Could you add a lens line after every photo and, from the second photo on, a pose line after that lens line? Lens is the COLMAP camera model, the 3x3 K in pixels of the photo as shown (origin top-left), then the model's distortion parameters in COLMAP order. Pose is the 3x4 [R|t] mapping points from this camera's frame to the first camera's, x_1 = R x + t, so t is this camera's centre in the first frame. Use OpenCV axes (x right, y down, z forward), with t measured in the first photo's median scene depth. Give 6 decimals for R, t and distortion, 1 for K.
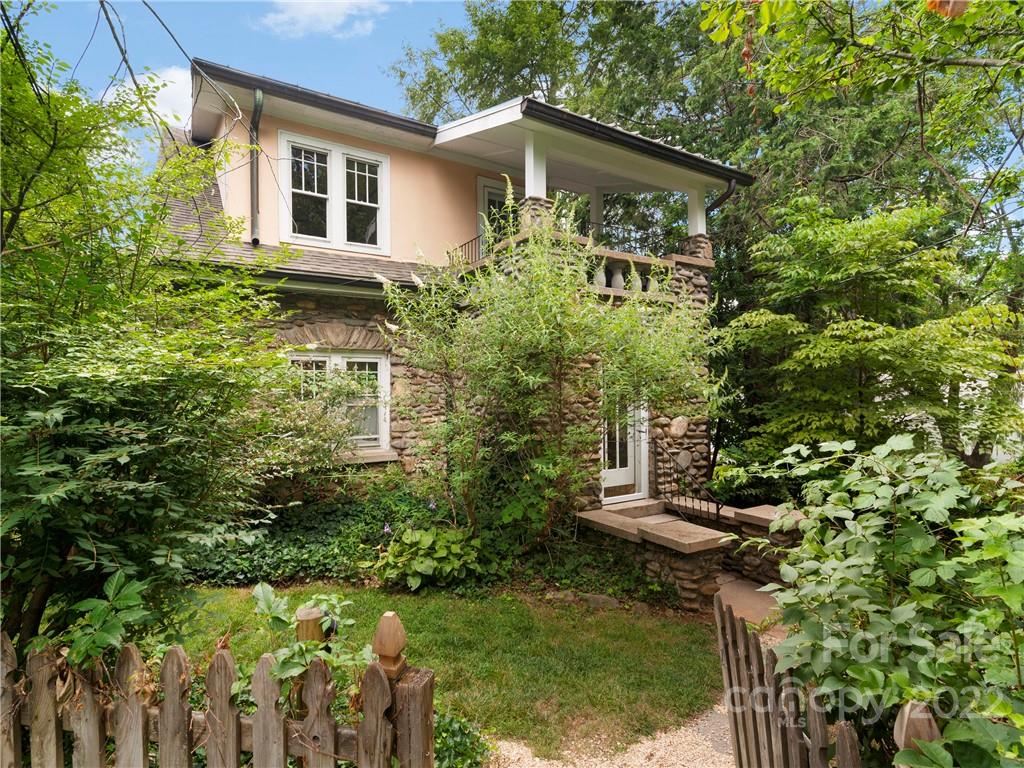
lens RADIAL K [[808.5, 0, 512.5], [0, 808.5, 384.7], [0, 0, 1]] dist [0.006114, 0.000072]
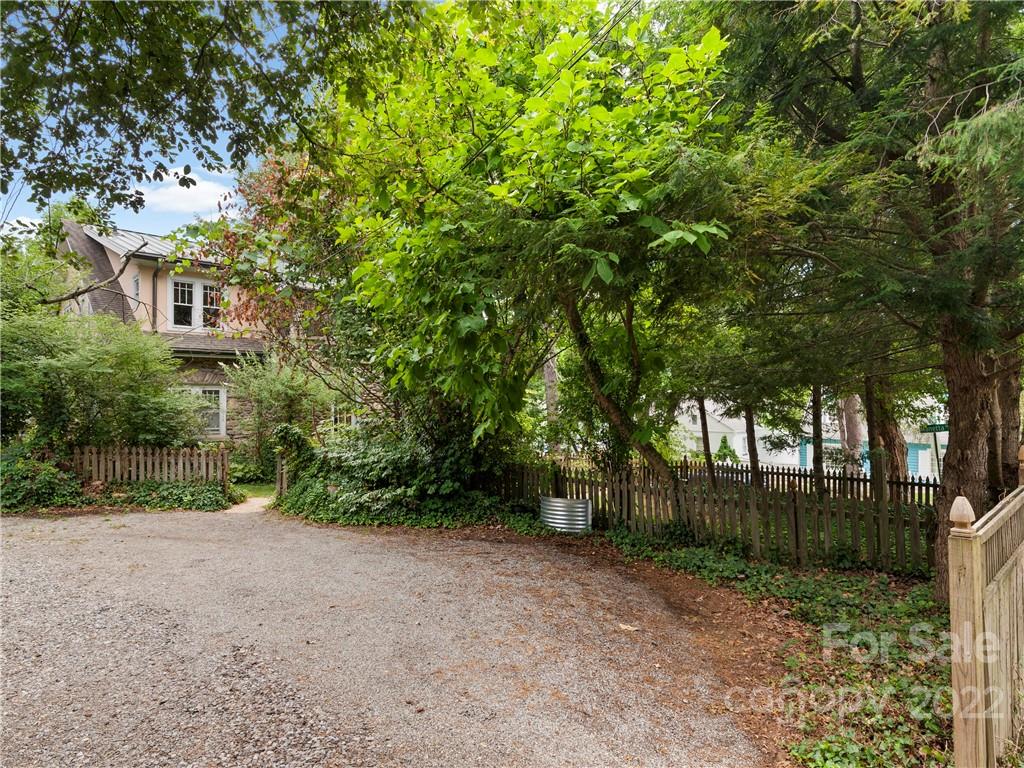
lens RADIAL K [[610.9, 0, 508.8], [0, 610.9, 384.9], [0, 0, 1]] dist [0.017878, 0.000290]
pose [[0.961462, 0.013273, 0.274617, 0.103276], [-0.008208, 0.999775, -0.019585, -0.018395], [-0.274815, 0.016576, 0.961354, -0.648720]]
